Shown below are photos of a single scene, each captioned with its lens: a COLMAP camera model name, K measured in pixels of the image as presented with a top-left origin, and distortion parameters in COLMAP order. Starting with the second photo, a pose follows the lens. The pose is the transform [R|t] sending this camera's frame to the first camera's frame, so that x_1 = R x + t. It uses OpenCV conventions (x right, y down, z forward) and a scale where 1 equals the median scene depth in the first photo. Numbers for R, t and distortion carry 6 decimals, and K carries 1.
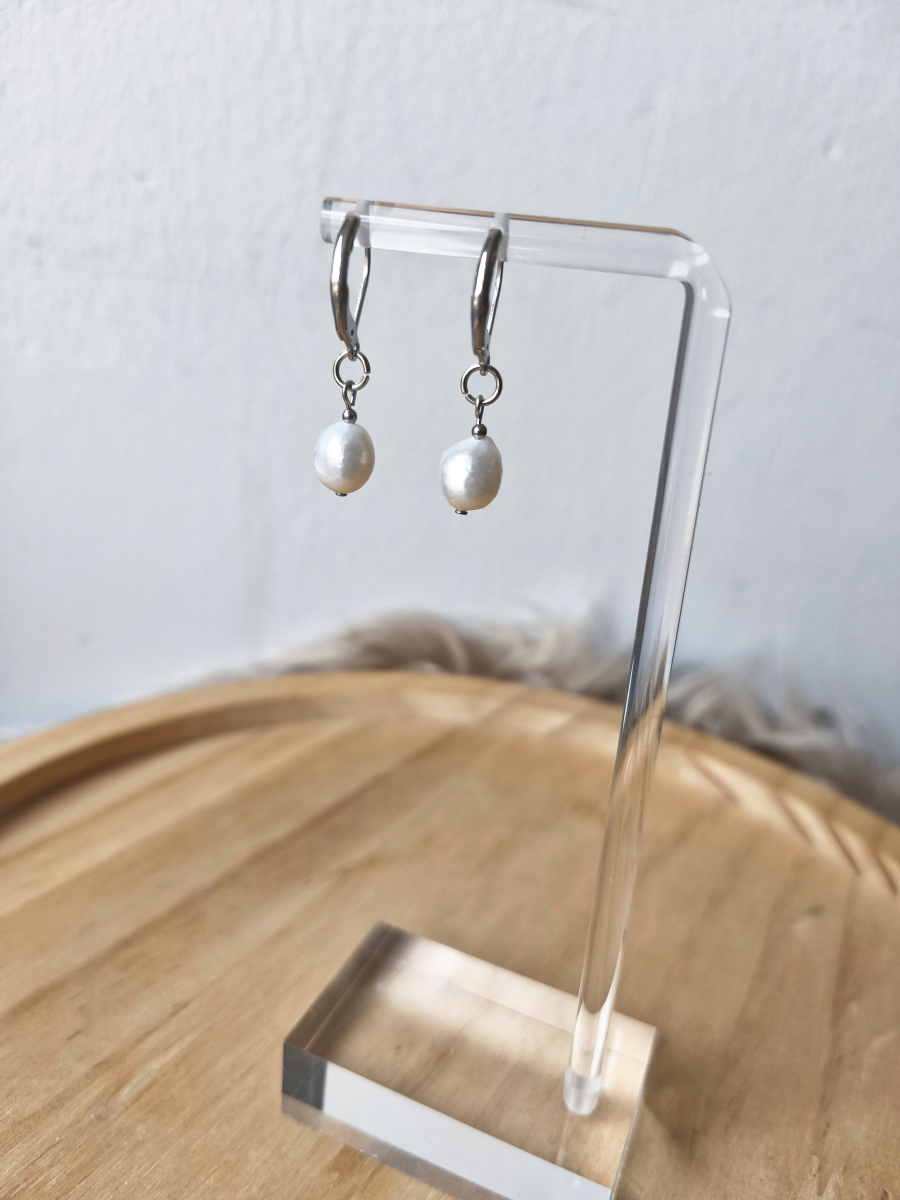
lens RADIAL K [[846.0, 0, 450.0], [0, 846.0, 600.0], [0, 0, 1]] dist [-0.001233, -0.009422]
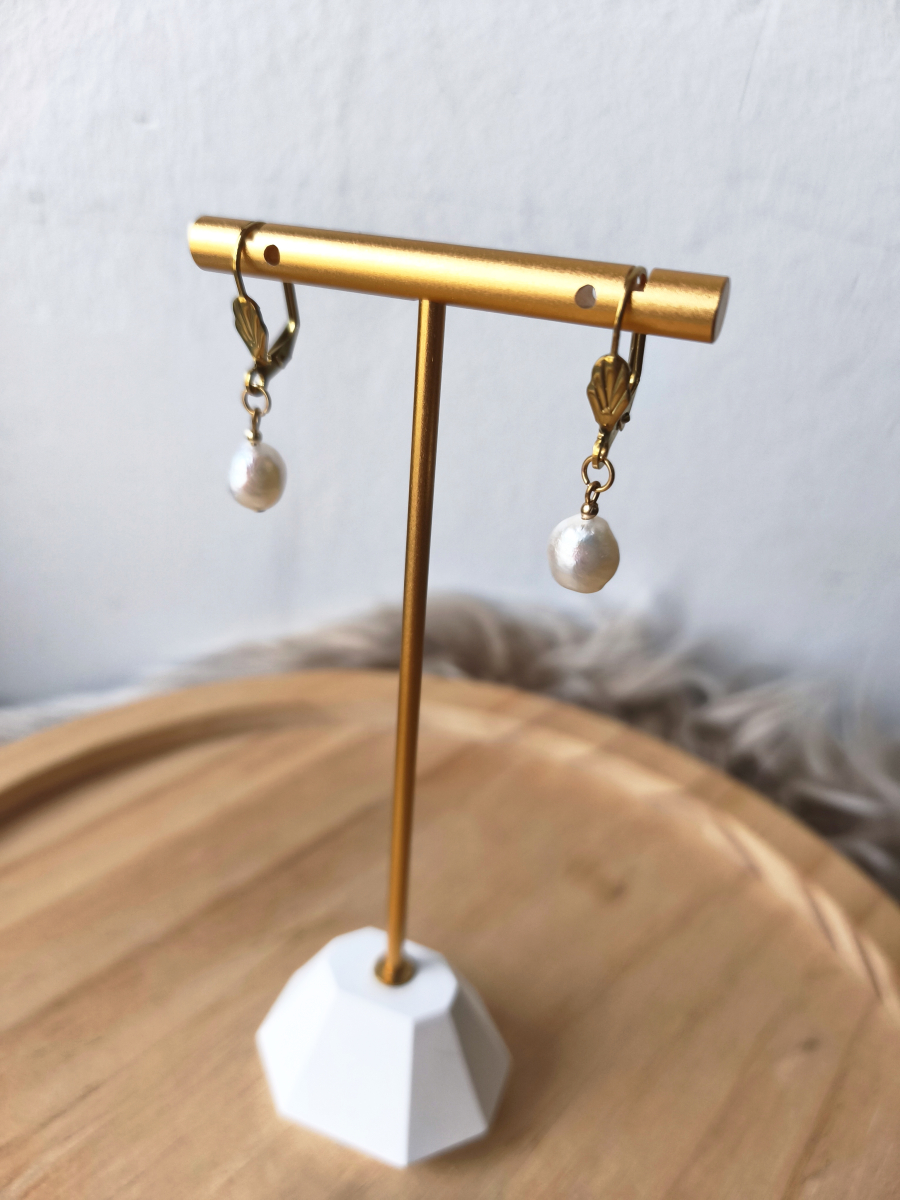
lens RADIAL K [[863.6, 0, 450.0], [0, 863.6, 600.0], [0, 0, 1]] dist [-0.006508, -0.023962]
pose [[0.984301, 0.067036, -0.163269, 0.172118], [-0.040799, 0.986428, 0.159044, -0.204779], [0.171715, -0.149886, 0.973678, 0.134173]]
